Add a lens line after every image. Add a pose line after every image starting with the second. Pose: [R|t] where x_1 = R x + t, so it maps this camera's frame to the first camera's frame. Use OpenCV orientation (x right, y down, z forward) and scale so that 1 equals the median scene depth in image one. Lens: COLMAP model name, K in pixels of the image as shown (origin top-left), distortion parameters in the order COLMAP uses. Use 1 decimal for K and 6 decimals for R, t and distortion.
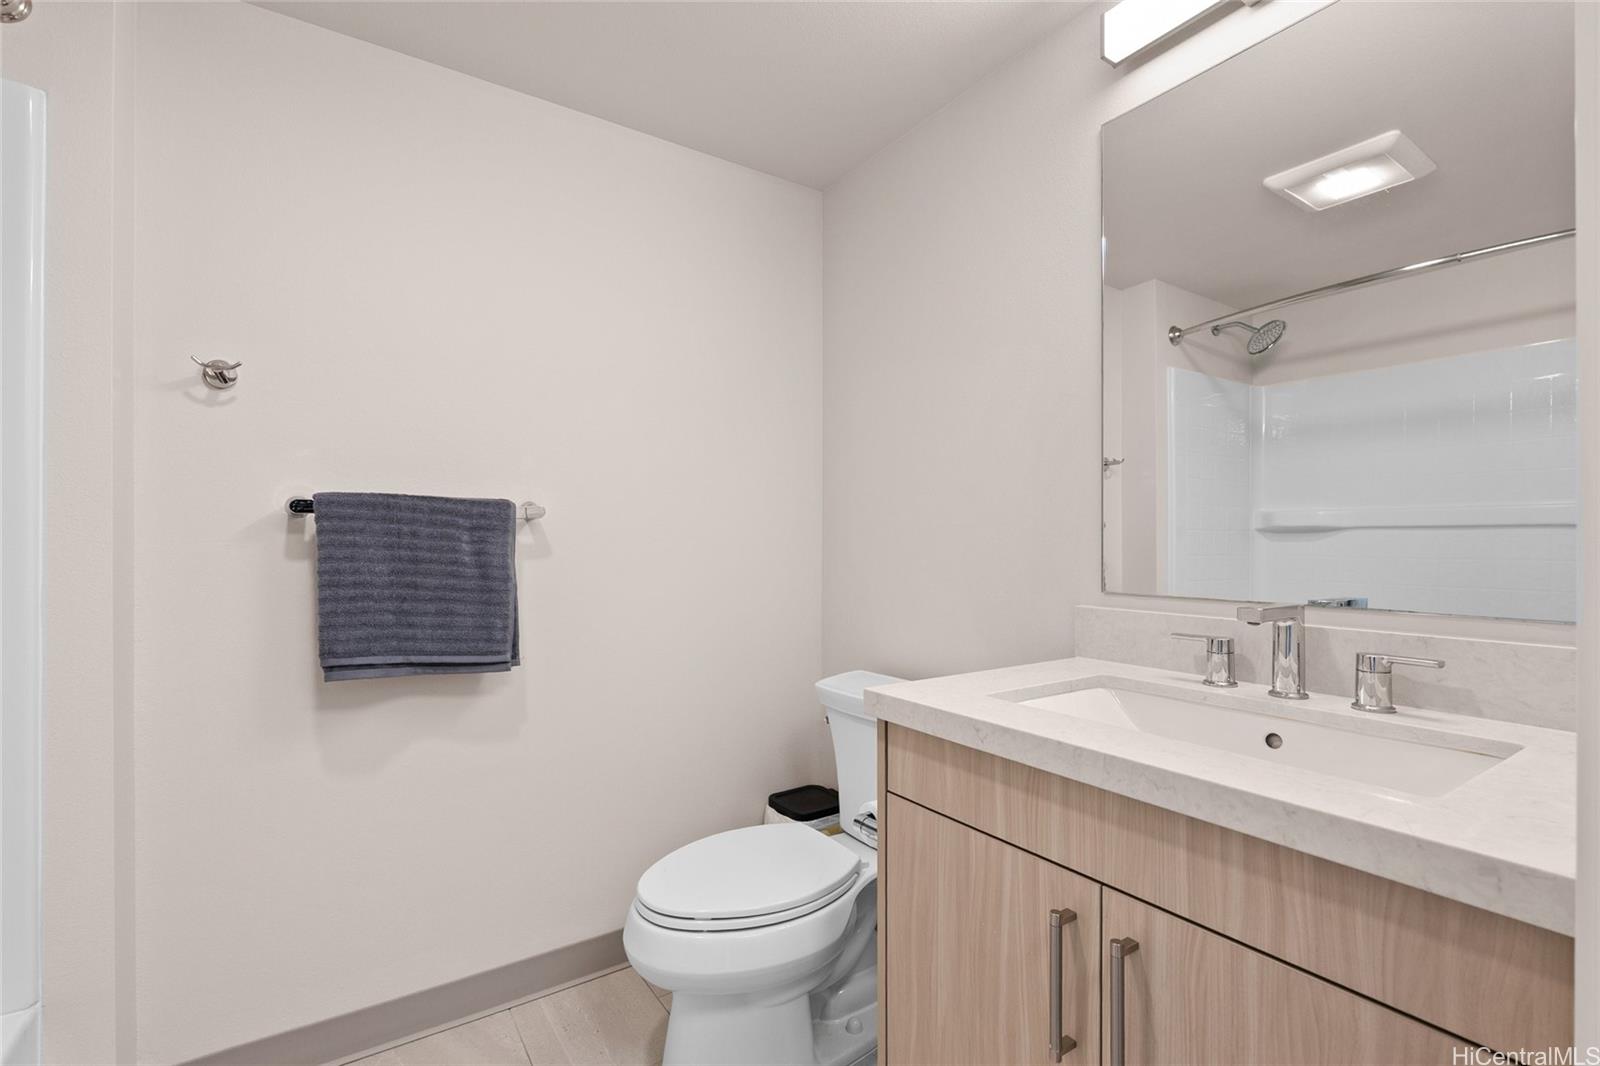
lens RADIAL K [[690.0, 0, 753.4], [0, 690.0, 546.2], [0, 0, 1]] dist [-0.004421, 0.000289]
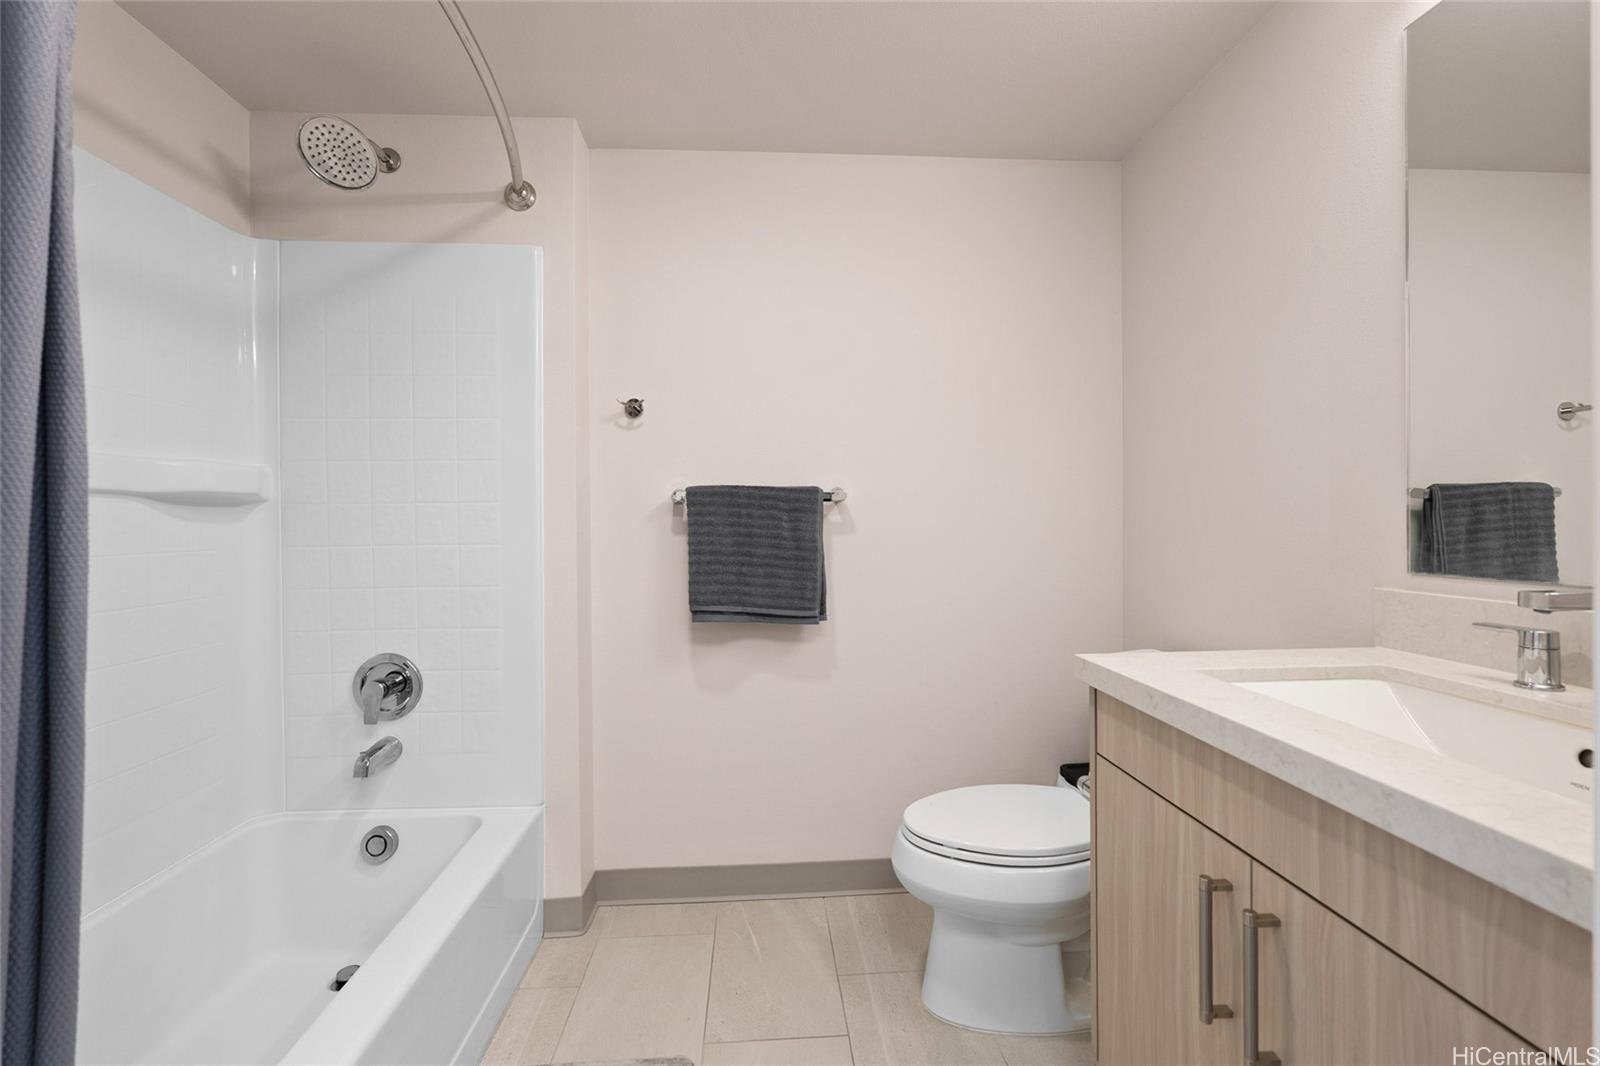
lens RADIAL K [[690.0, 0, 805.7], [0, 690.0, 527.7], [0, 0, 1]] dist [-0.004421, 0.000289]
pose [[0.874742, -0.003639, -0.484575, 0.289800], [0.006107, 0.999975, 0.003516, 0.002546], [0.484551, -0.006035, 0.874742, -0.126110]]
